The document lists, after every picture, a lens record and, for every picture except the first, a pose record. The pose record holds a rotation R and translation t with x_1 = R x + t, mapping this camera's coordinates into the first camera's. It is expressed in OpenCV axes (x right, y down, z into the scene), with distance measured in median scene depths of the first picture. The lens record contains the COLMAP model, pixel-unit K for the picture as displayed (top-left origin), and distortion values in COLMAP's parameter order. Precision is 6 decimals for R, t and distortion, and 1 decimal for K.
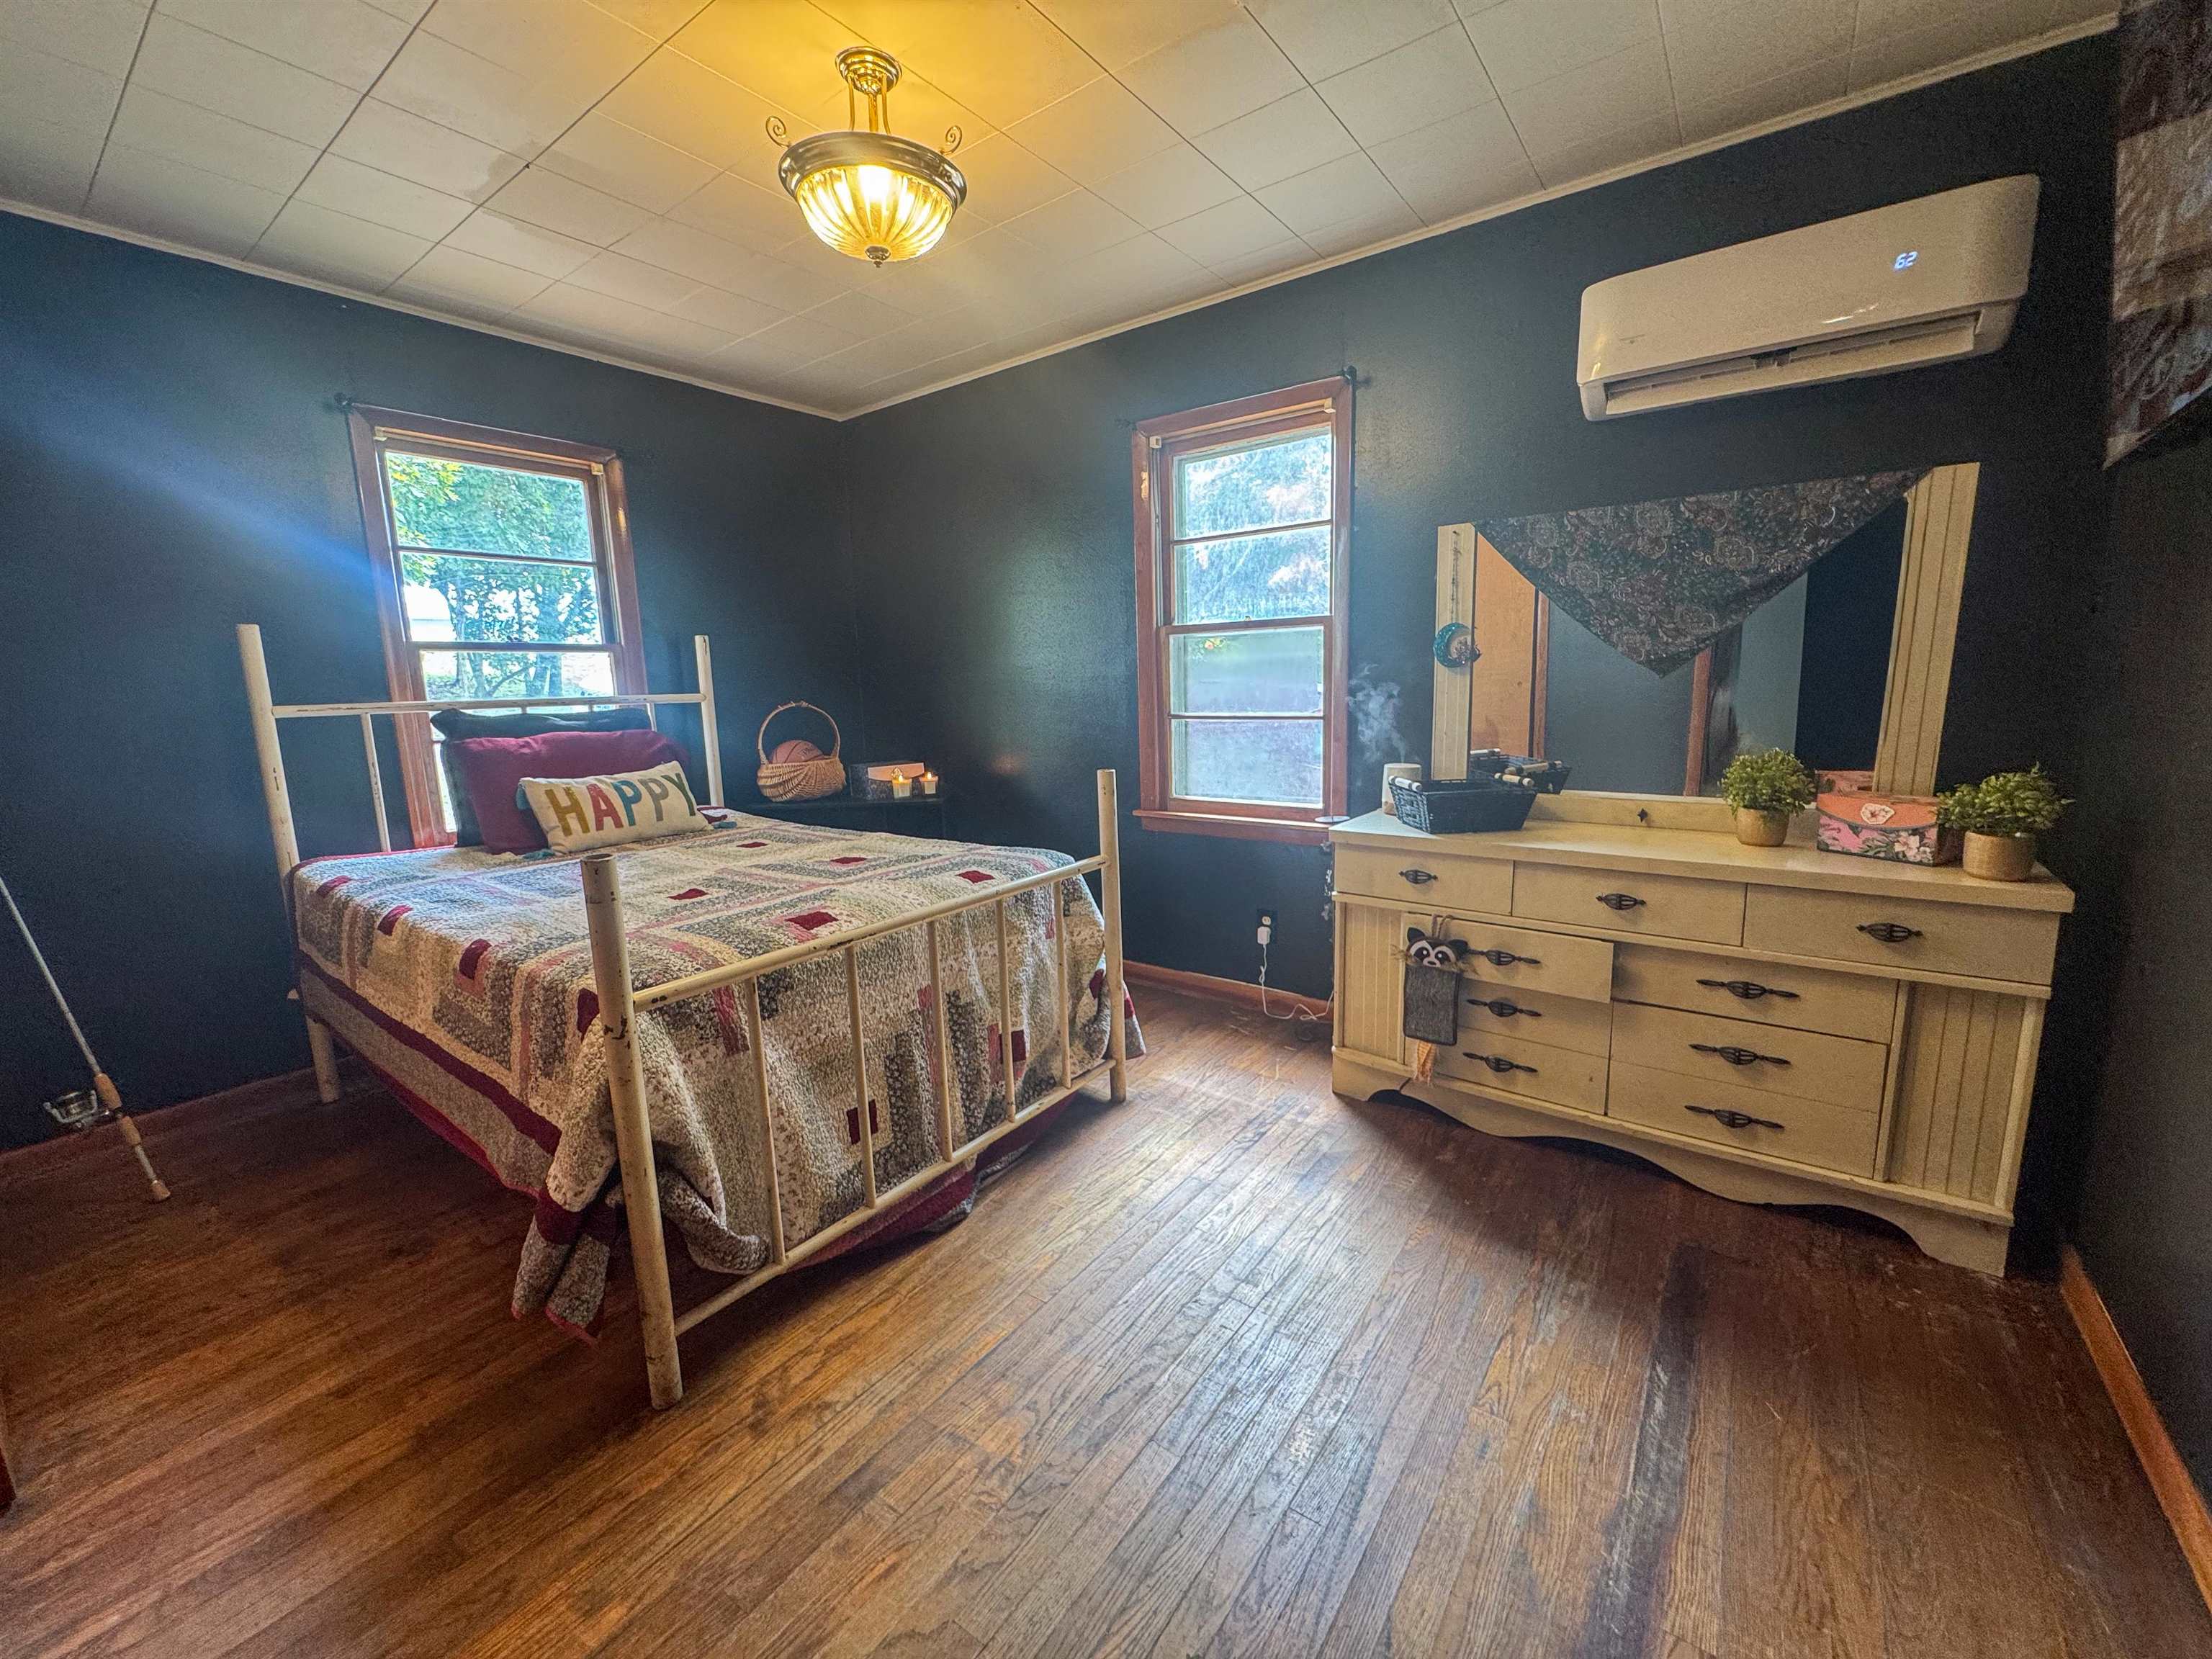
lens RADIAL K [[876.2, 0, 1109.8], [0, 876.2, 830.2], [0, 0, 1]] dist [-0.005181, -0.000029]
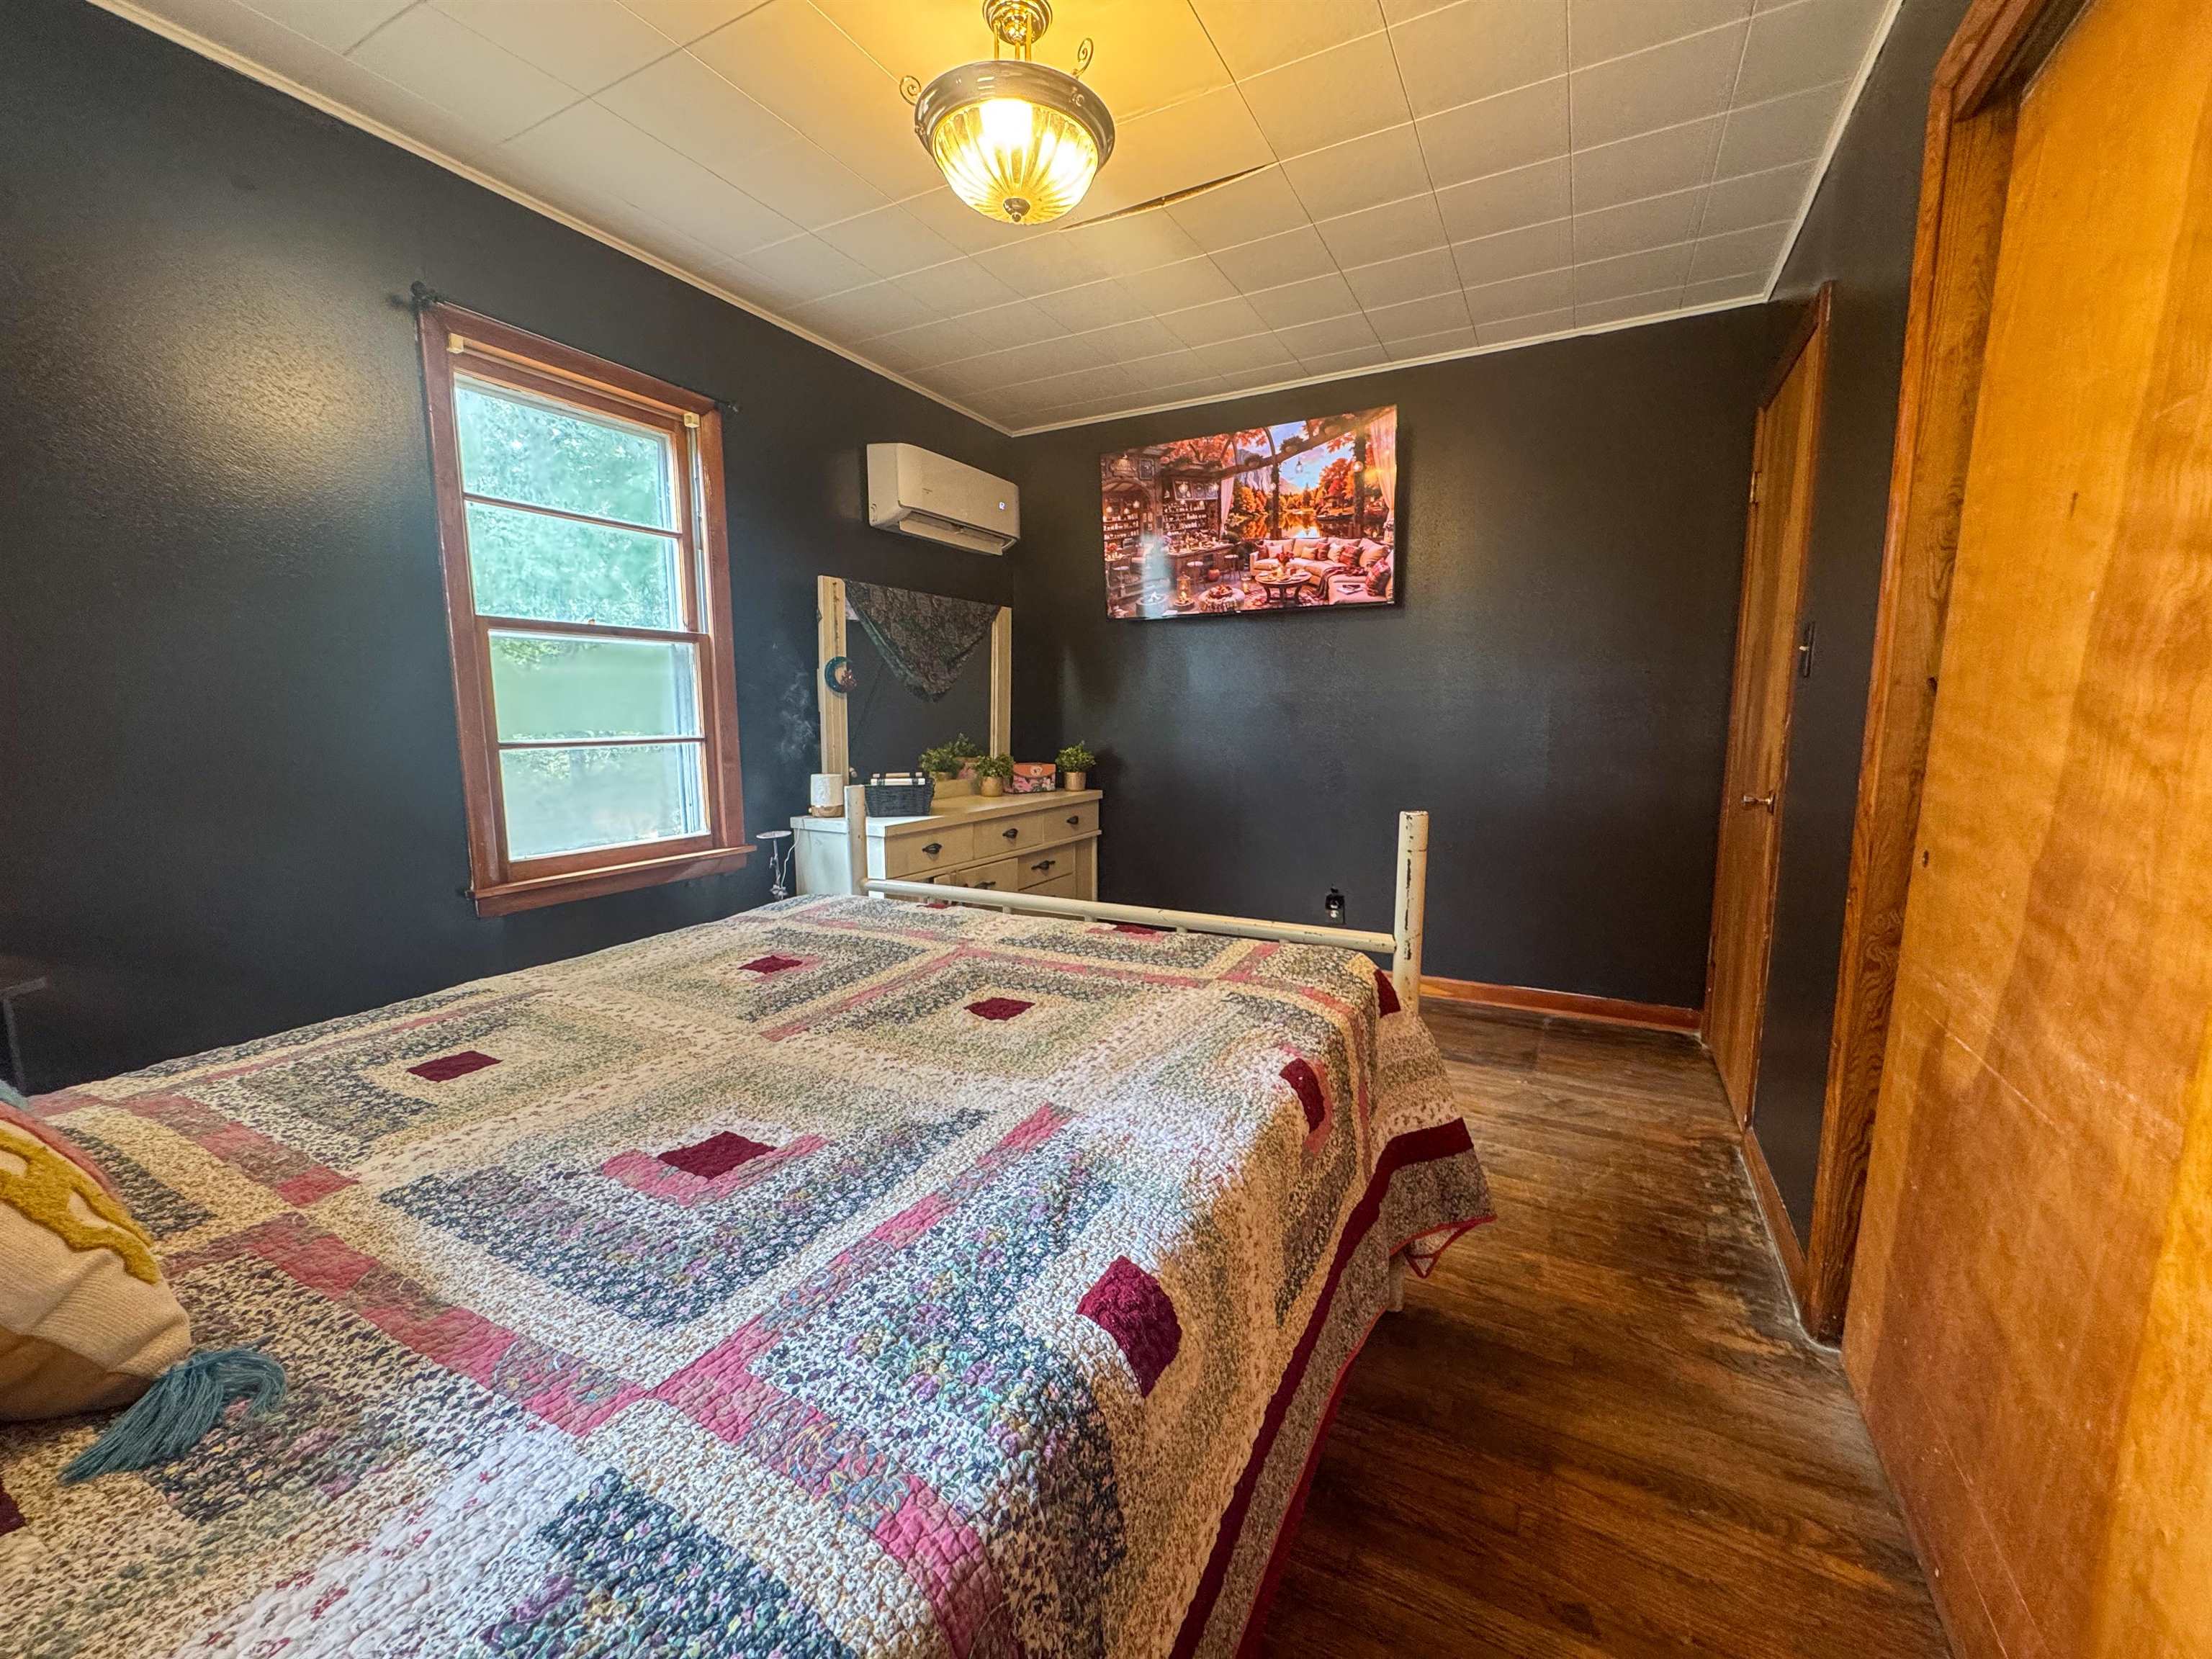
lens RADIAL K [[876.2, 0, 1109.4], [0, 876.2, 822.9], [0, 0, 1]] dist [-0.005181, -0.000029]
pose [[-0.145625, -0.108110, 0.983415, -1.149079], [0.168873, 0.976707, 0.132380, -0.136771], [-0.974821, 0.185350, -0.123976, 1.054027]]
